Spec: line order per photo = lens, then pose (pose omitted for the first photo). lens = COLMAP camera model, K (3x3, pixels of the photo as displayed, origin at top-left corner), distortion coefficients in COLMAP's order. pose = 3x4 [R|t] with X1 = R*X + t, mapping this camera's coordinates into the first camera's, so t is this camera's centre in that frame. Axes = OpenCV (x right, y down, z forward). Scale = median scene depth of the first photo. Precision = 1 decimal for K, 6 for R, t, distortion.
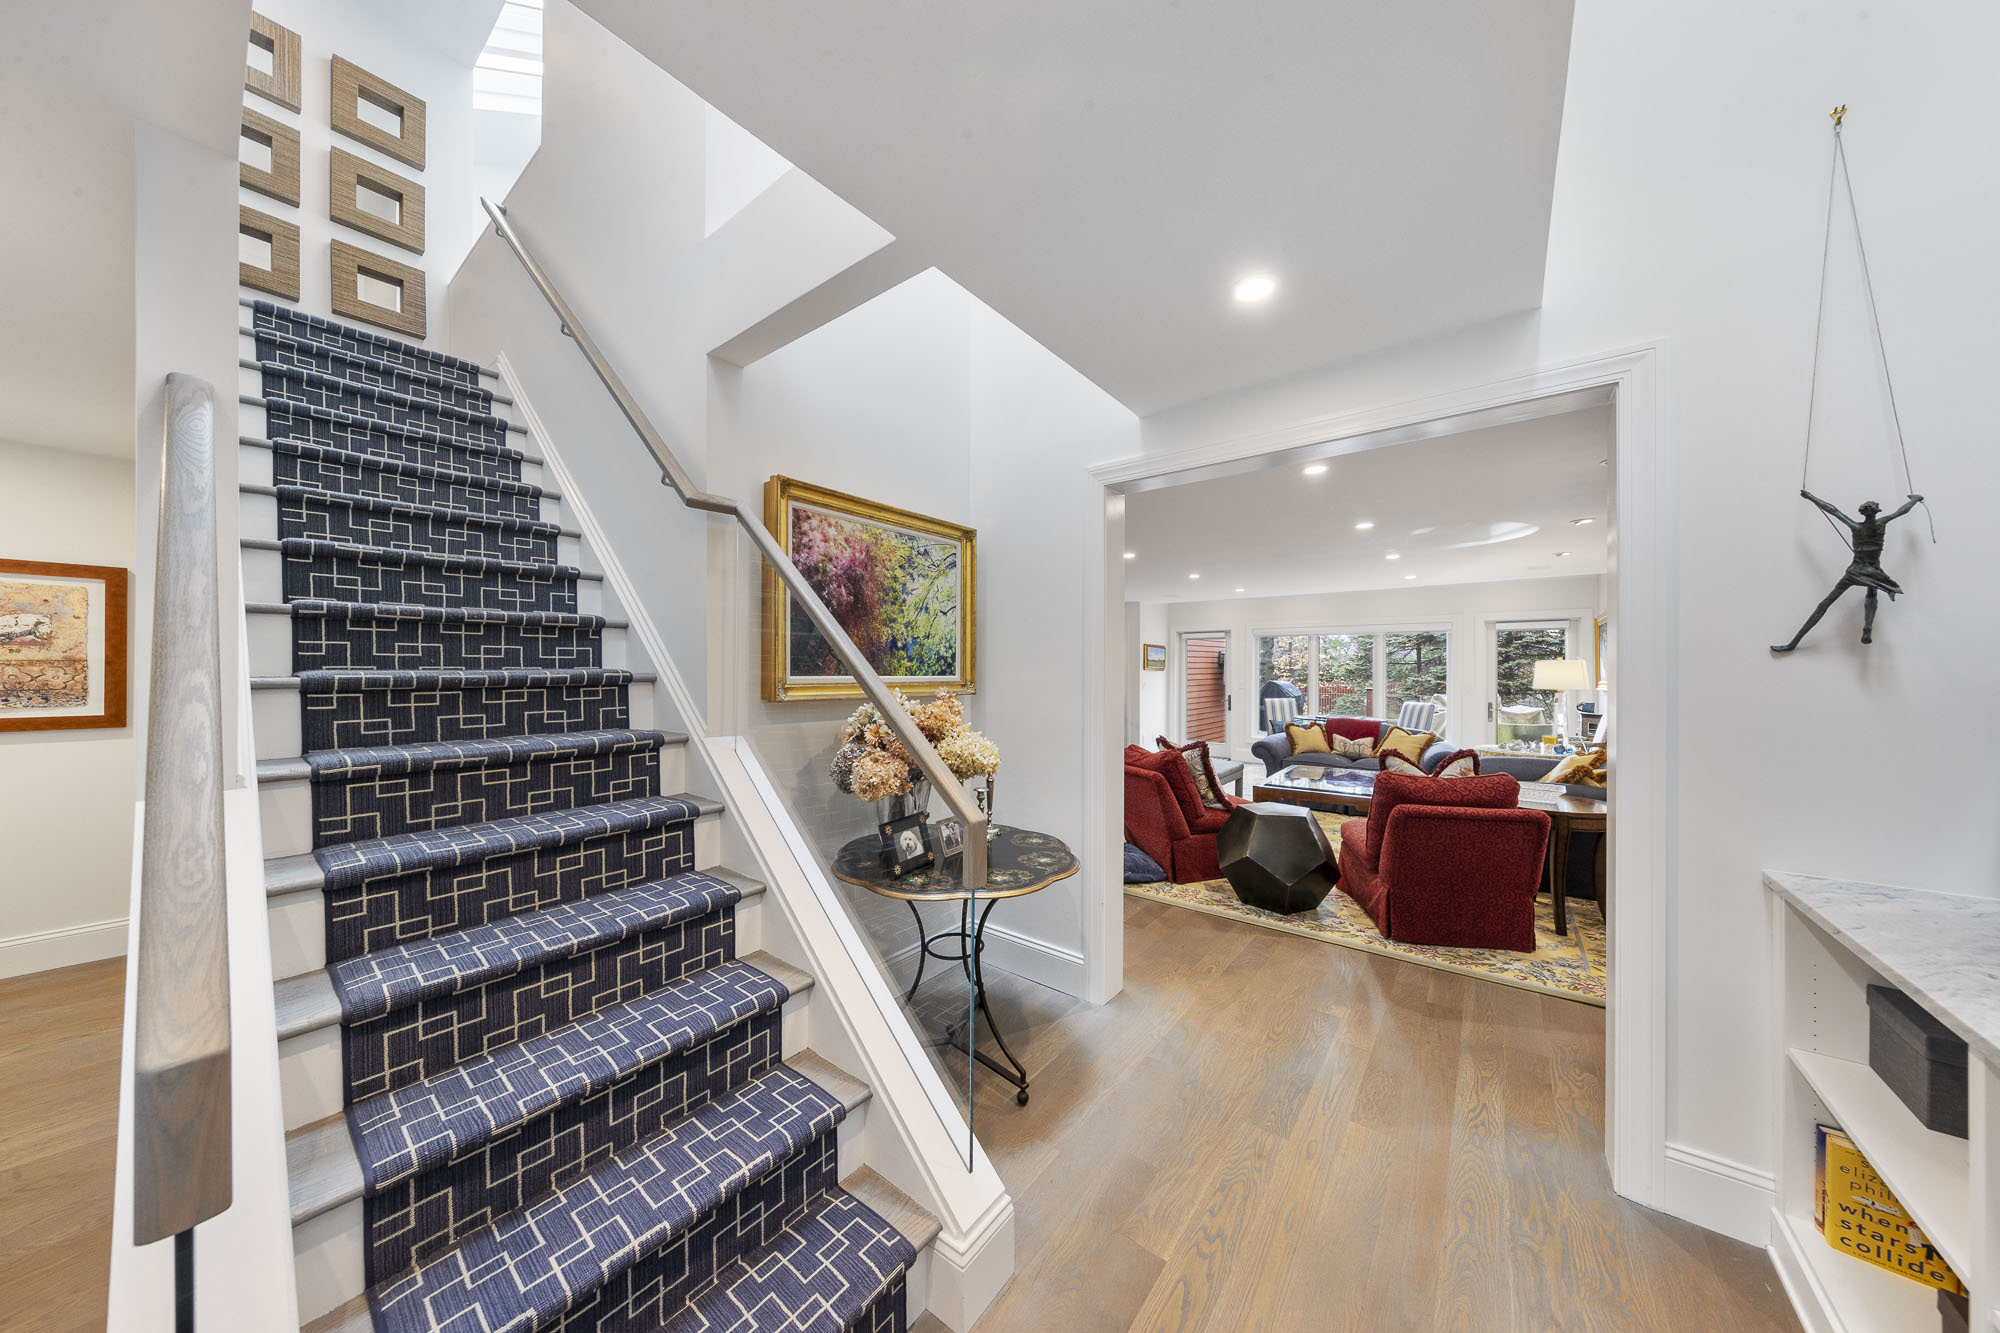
lens RADIAL K [[631.5, 0, 997.6], [0, 631.5, 664.0], [0, 0, 1]] dist [-0.000336, -0.000232]
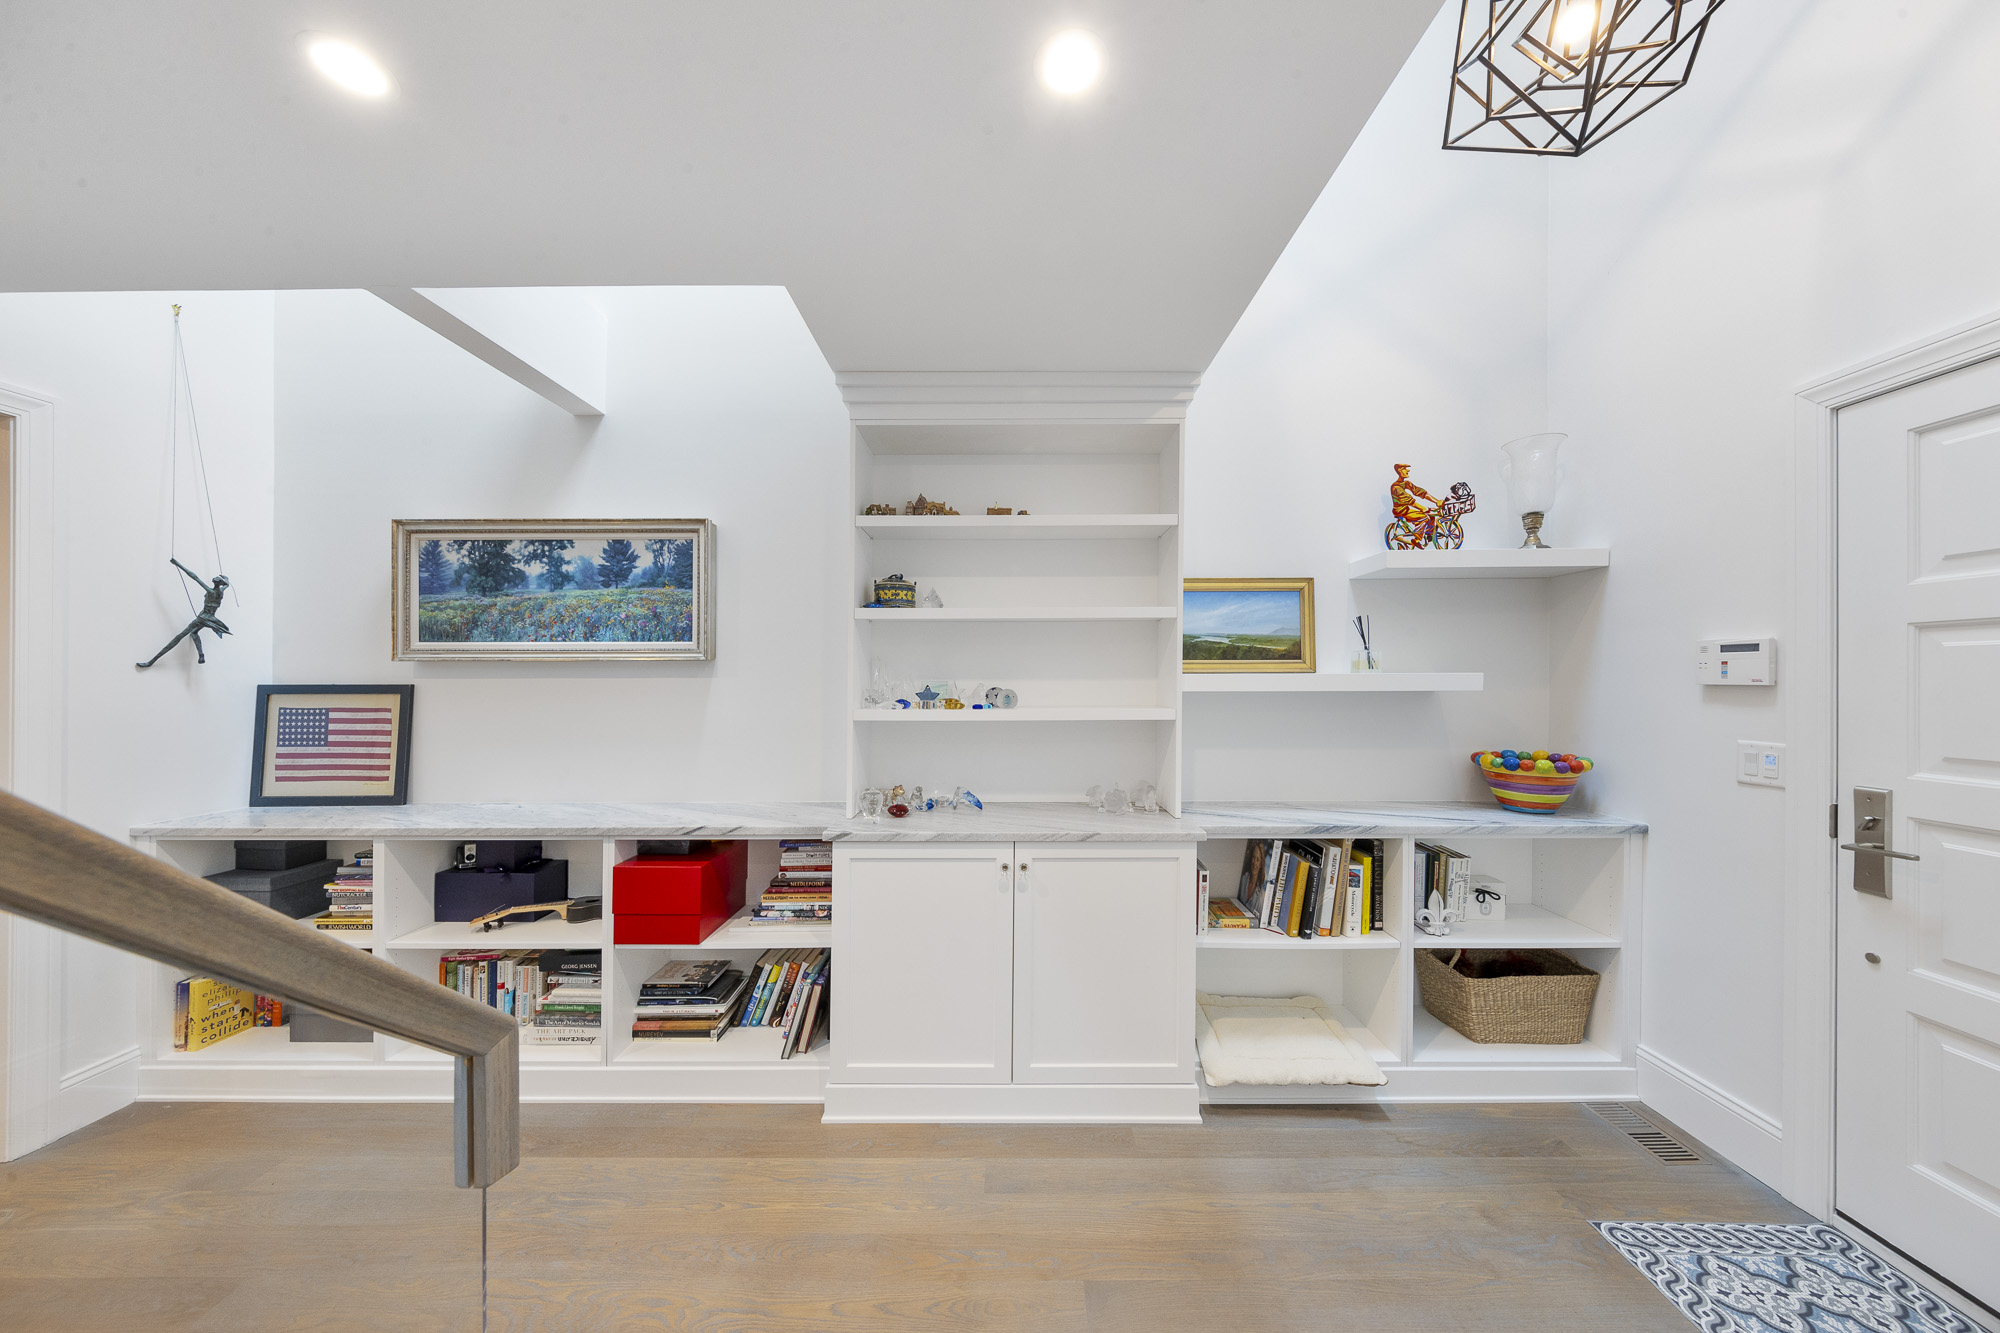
lens RADIAL K [[631.5, 0, 997.6], [0, 631.5, 664.0], [0, 0, 1]] dist [-0.000336, -0.000232]
pose [[-0.598128, 0.021179, 0.801121, -0.577376], [-0.003661, 0.999568, -0.029159, 0.003924], [-0.801392, -0.020374, -0.597792, 0.182193]]
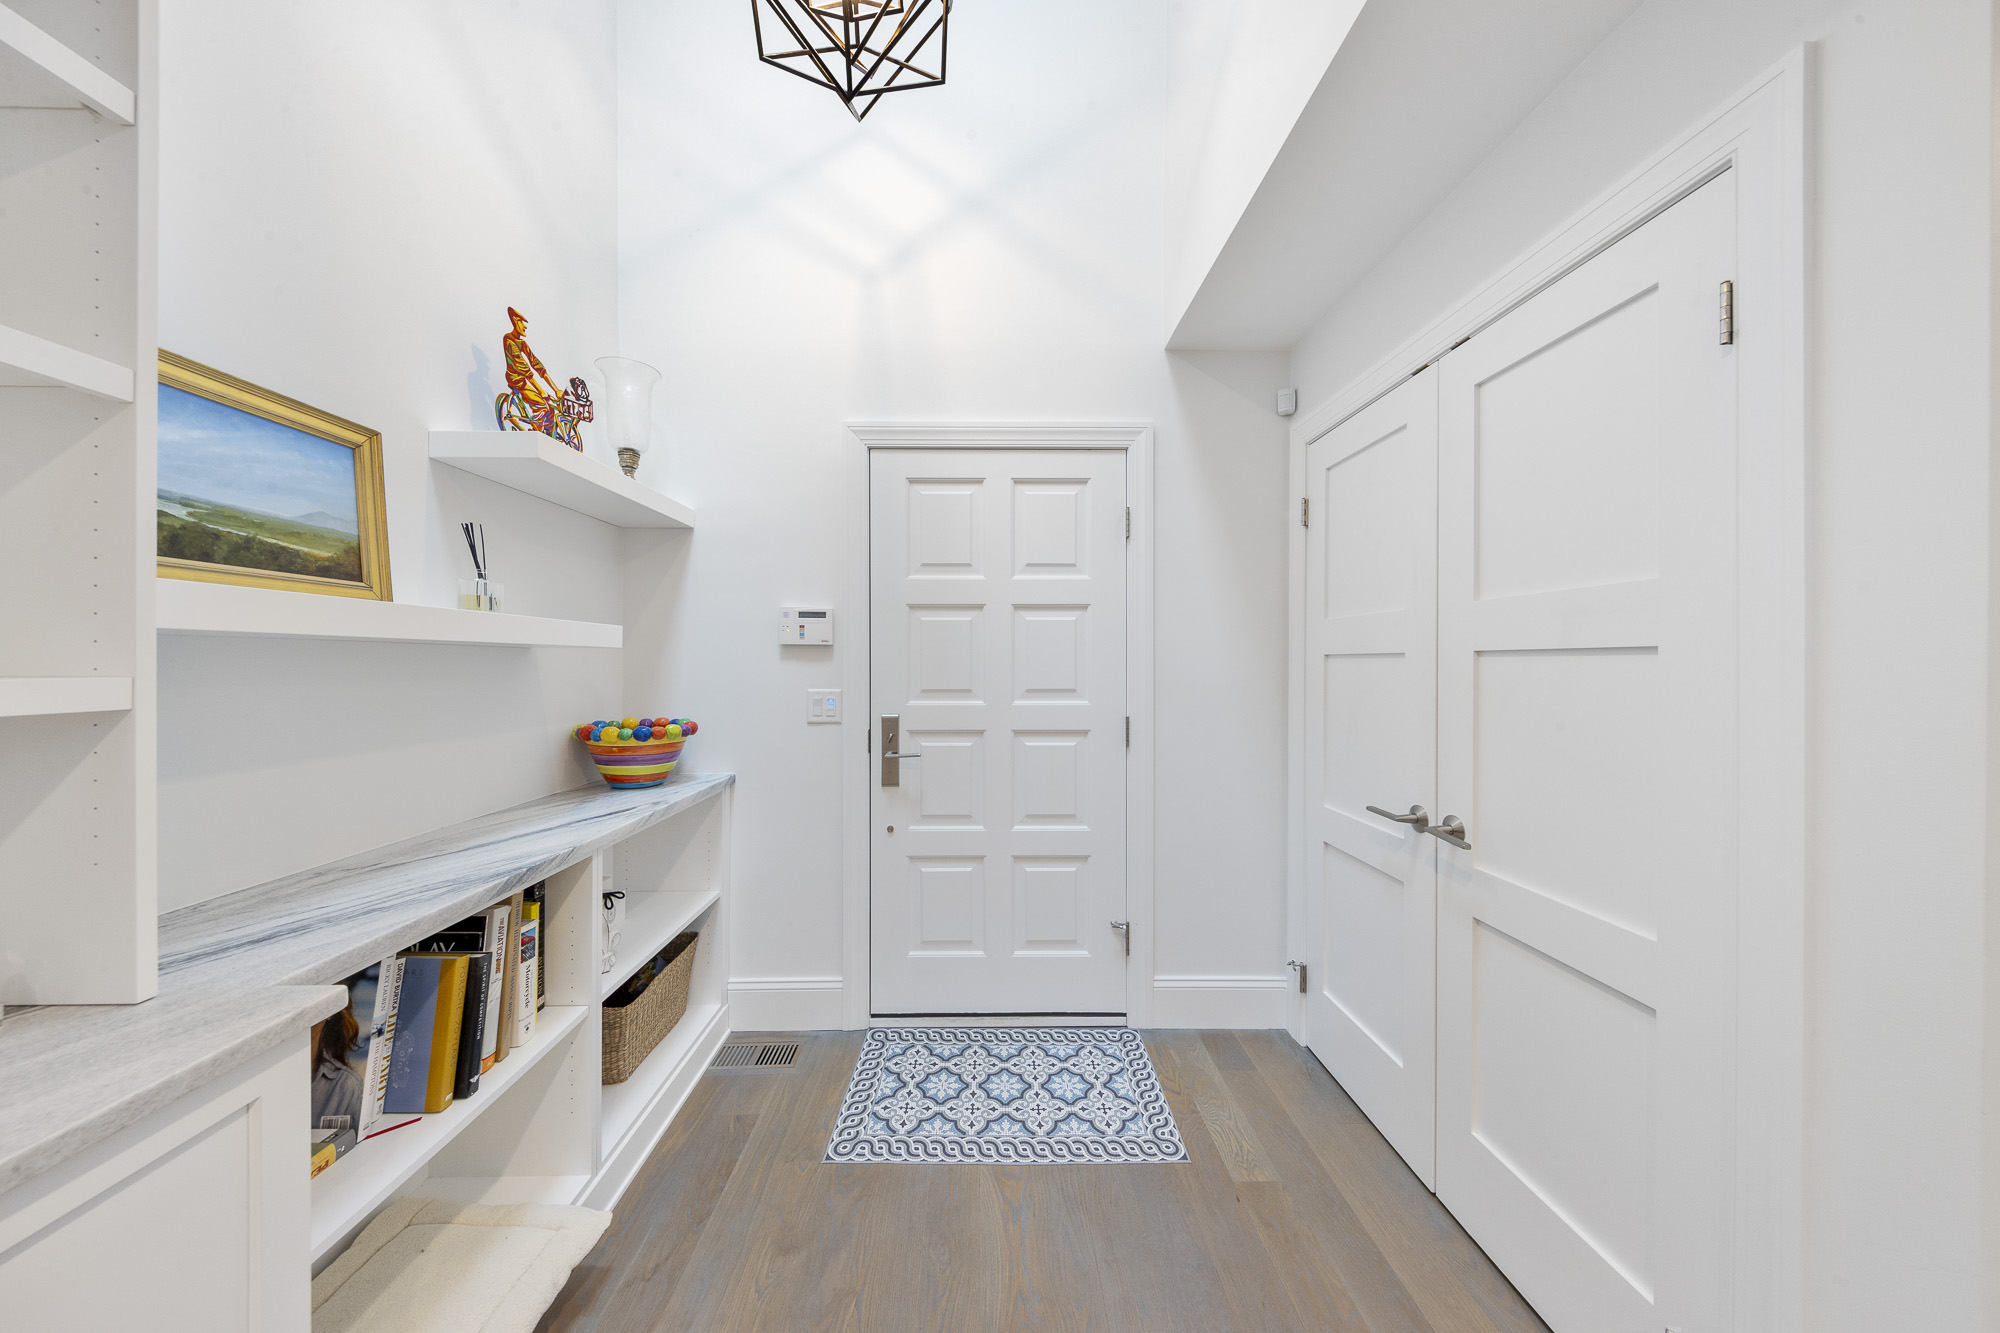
lens RADIAL K [[636.8, 0, 995.0], [0, 636.8, 666.7], [0, 0, 1]] dist [0.001867, -0.000164]
pose [[-0.772772, -0.000419, -0.634684, -0.188979], [-0.000827, 1.000000, 0.000346, 0.030772], [0.634683, 0.000793, -0.772772, -0.035176]]
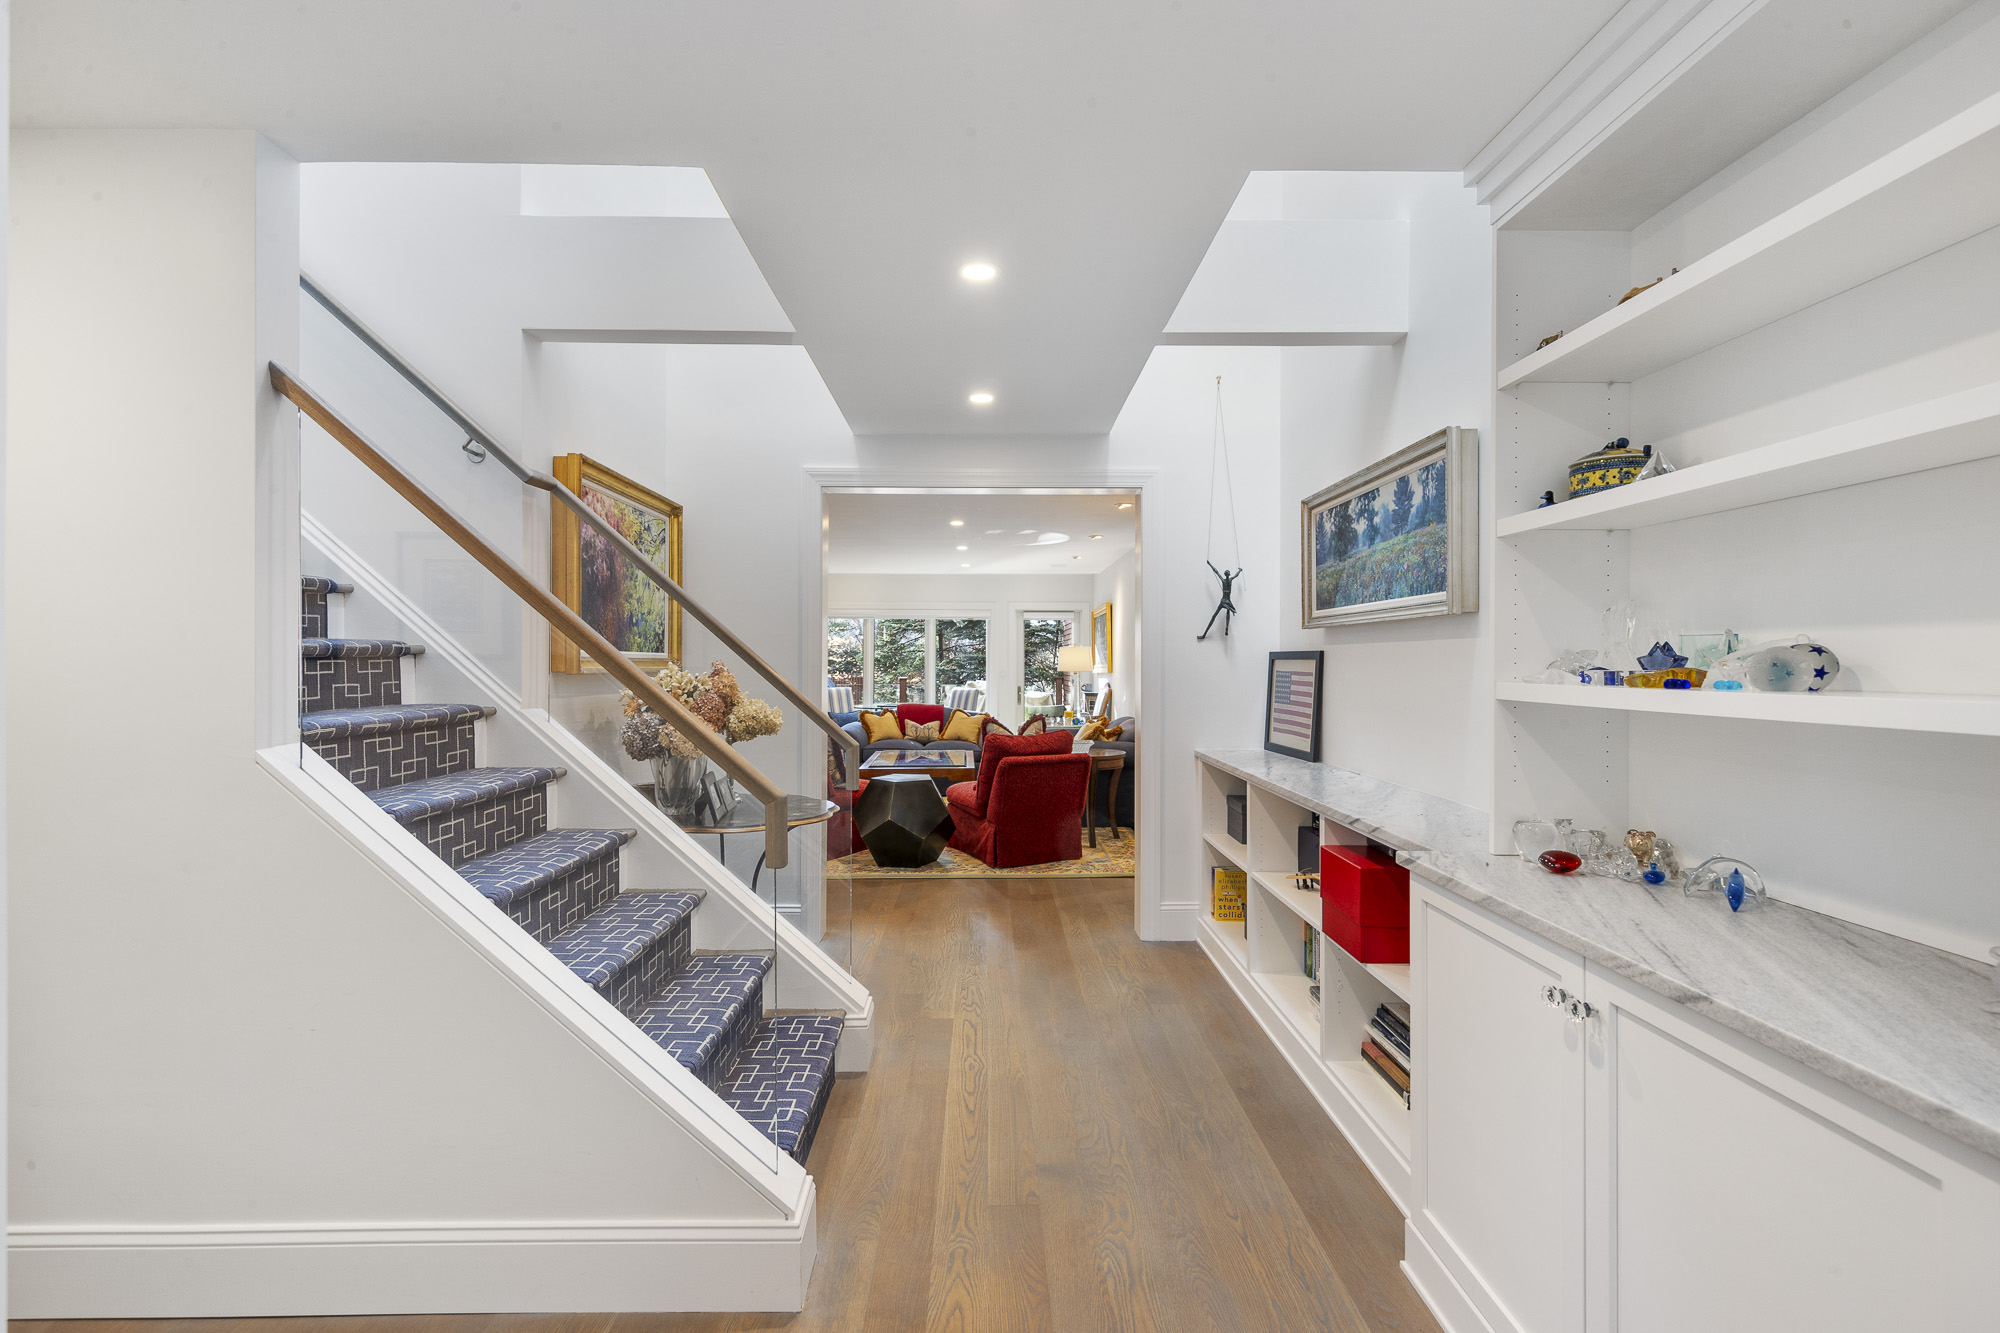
lens RADIAL K [[884.7, 0, 1009.8], [0, 884.7, 632.4], [0, 0, 1]] dist [0.001331, 0.000034]
pose [[0.771115, 0.020193, 0.636375, -0.572976], [-0.006158, 0.999687, -0.024259, 0.017889], [-0.636666, 0.014787, 0.770998, -0.441411]]
